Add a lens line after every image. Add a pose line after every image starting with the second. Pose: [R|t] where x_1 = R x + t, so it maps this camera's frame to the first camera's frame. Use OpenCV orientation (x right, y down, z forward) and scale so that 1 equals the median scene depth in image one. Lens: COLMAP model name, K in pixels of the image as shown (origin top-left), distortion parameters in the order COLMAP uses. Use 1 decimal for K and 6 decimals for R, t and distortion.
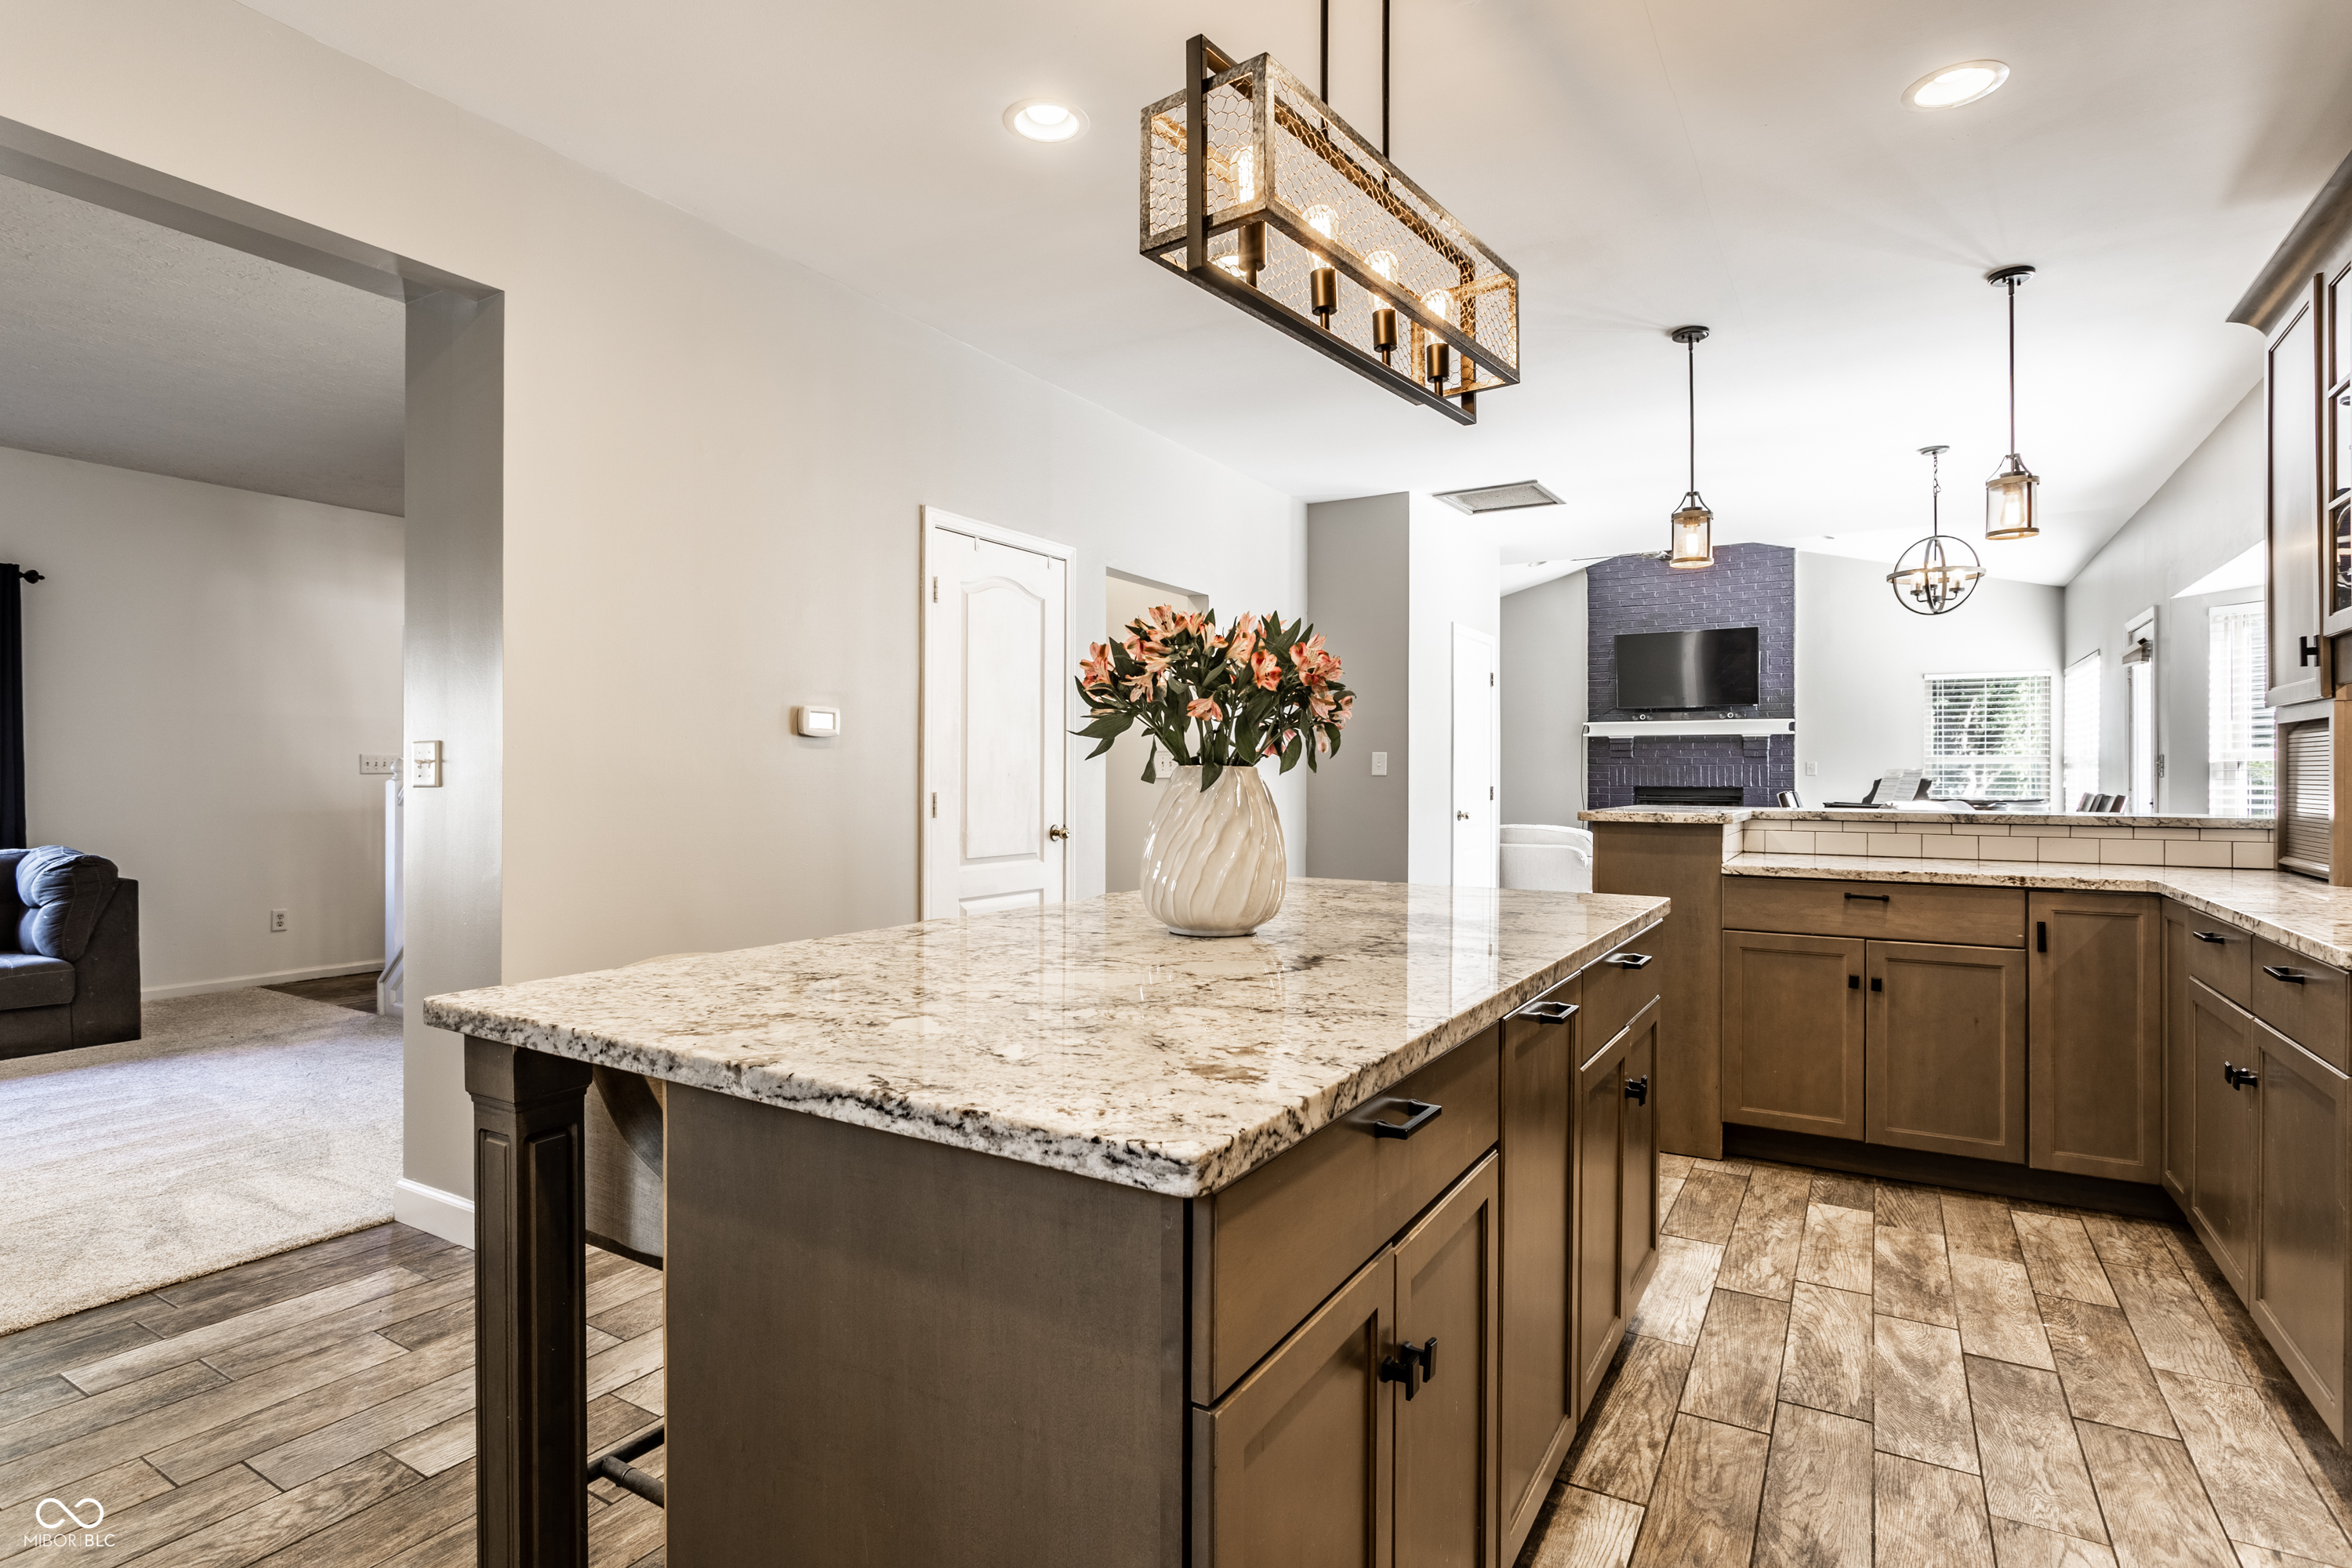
lens RADIAL K [[1175.7, 0, 1169.7], [0, 1175.7, 773.5], [0, 0, 1]] dist [-0.004195, -0.000206]
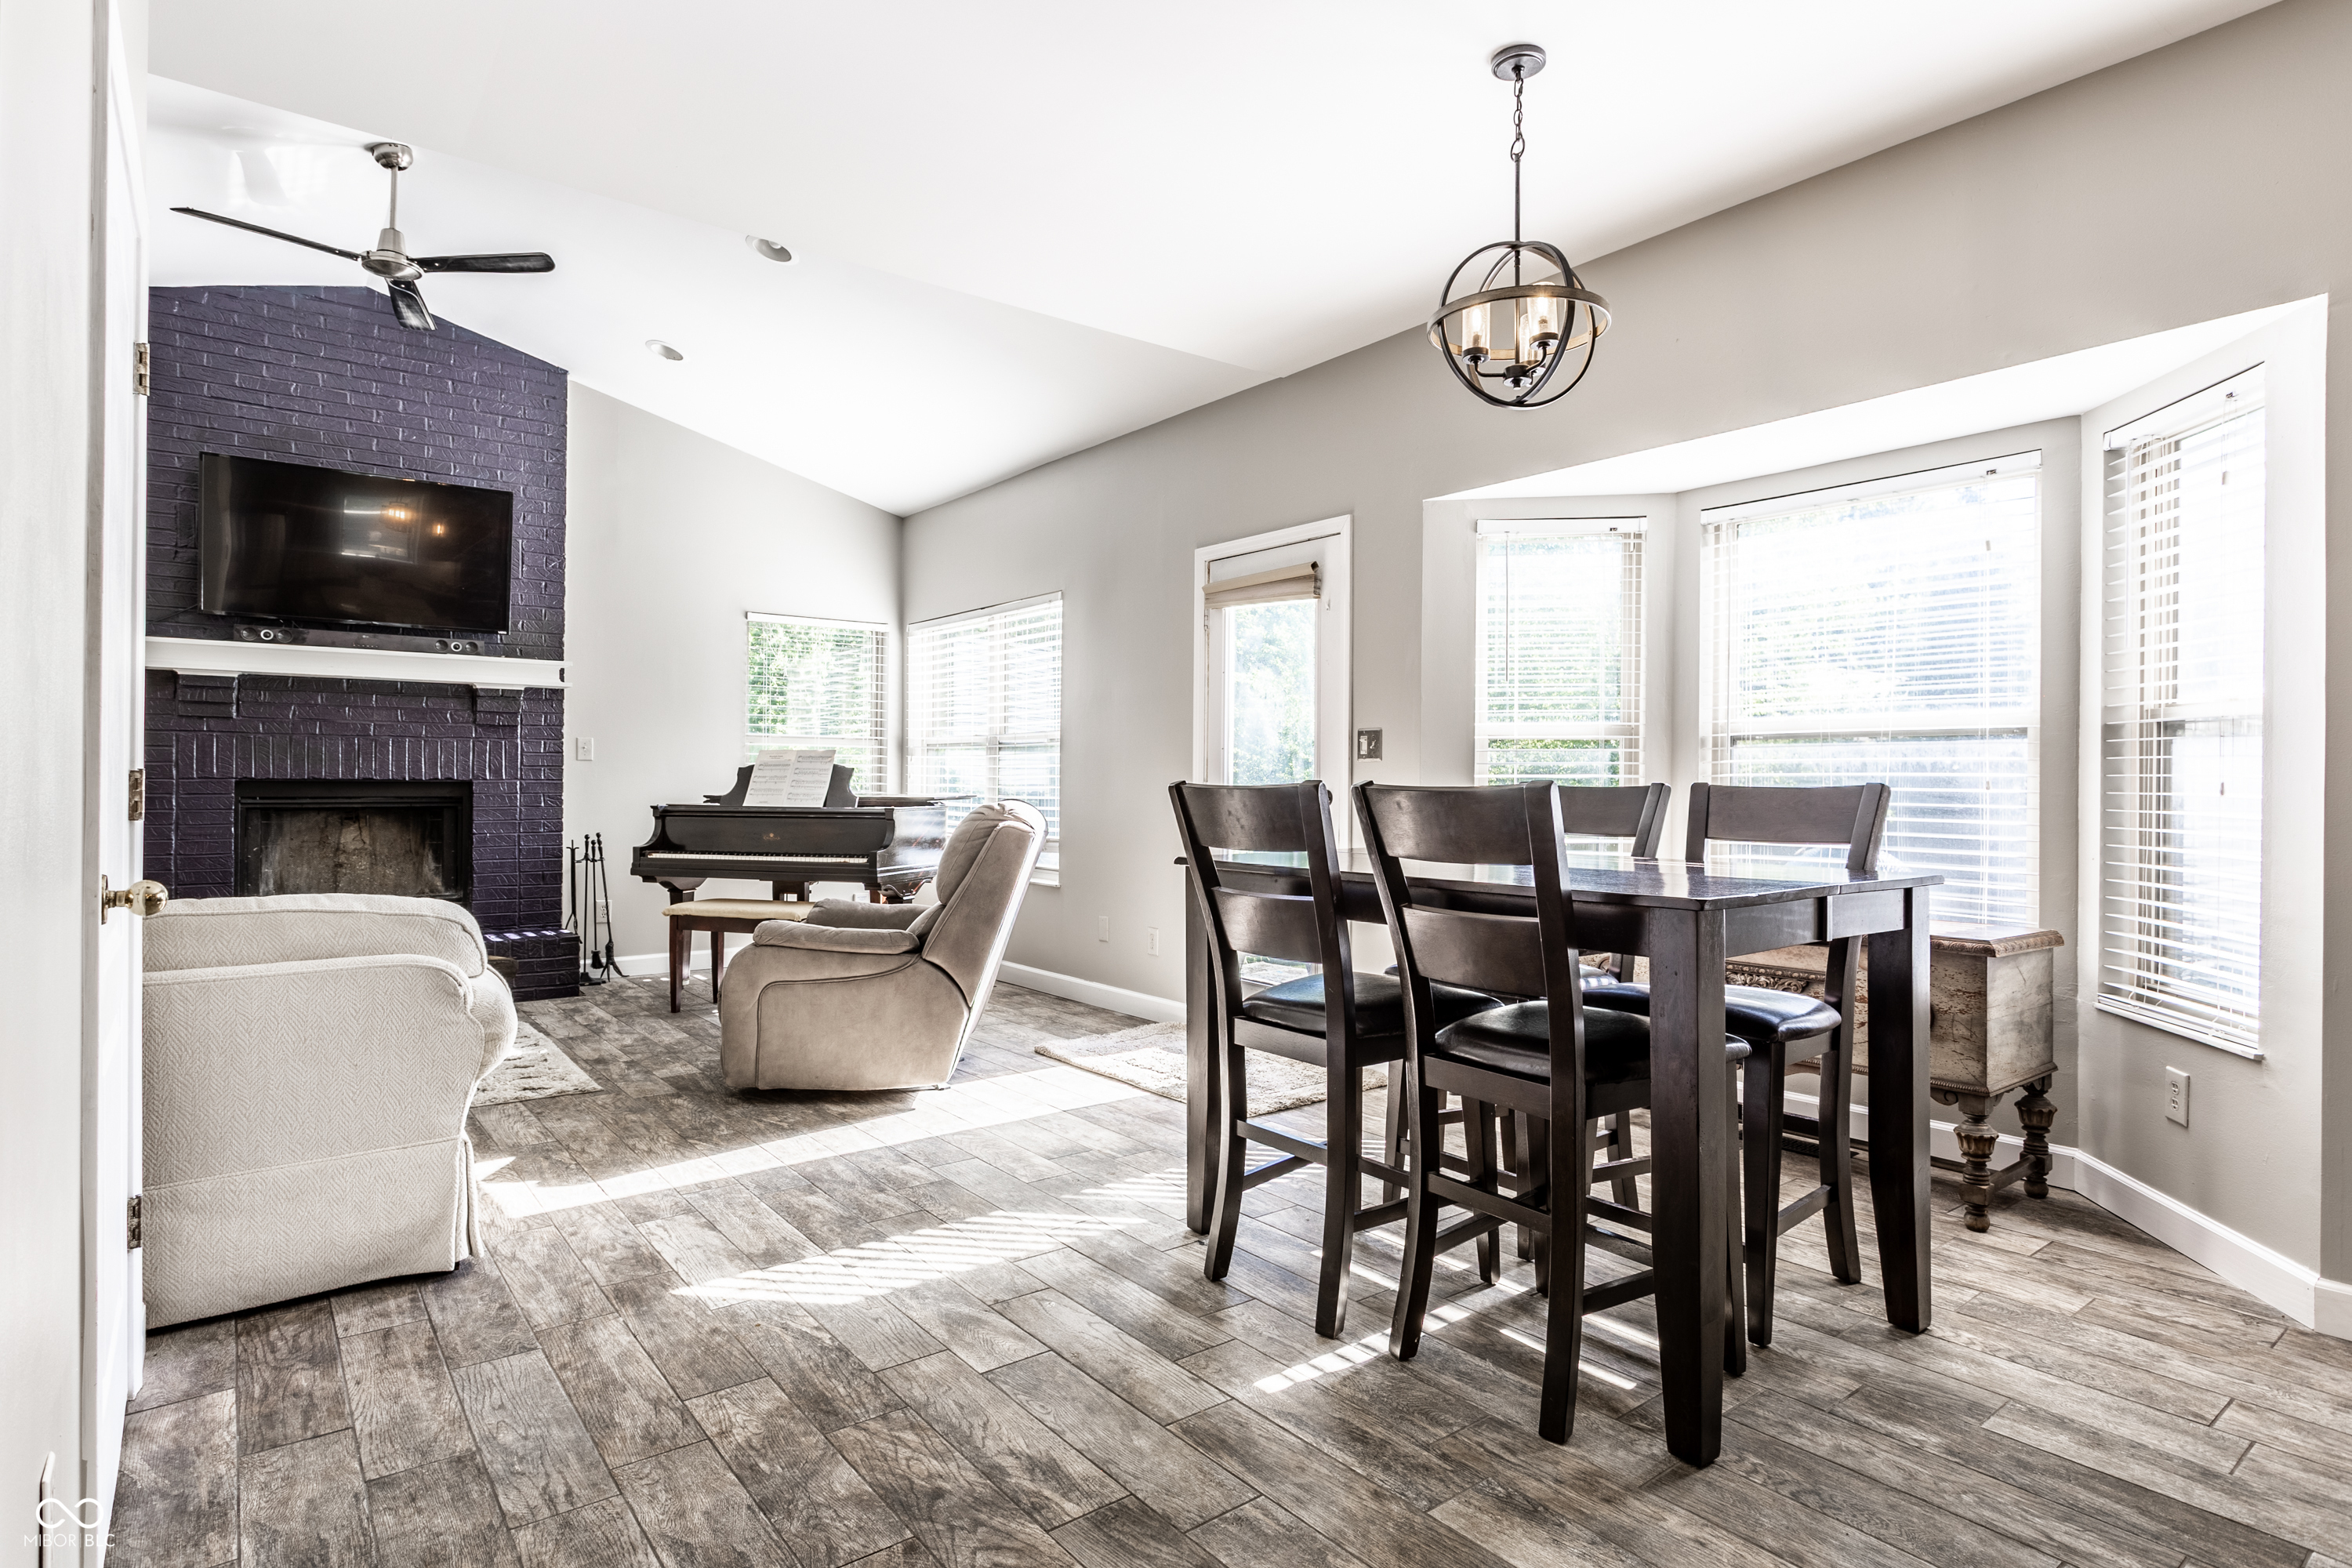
lens RADIAL K [[1227.3, 0, 1176.0], [0, 1227.3, 784.0], [0, 0, 1]] dist [-0.016336, 0.000777]
pose [[0.358363, -0.003748, 0.933575, 0.081744], [-0.006820, 0.999955, 0.006633, 0.008382], [-0.933557, -0.008744, 0.358322, 0.554252]]
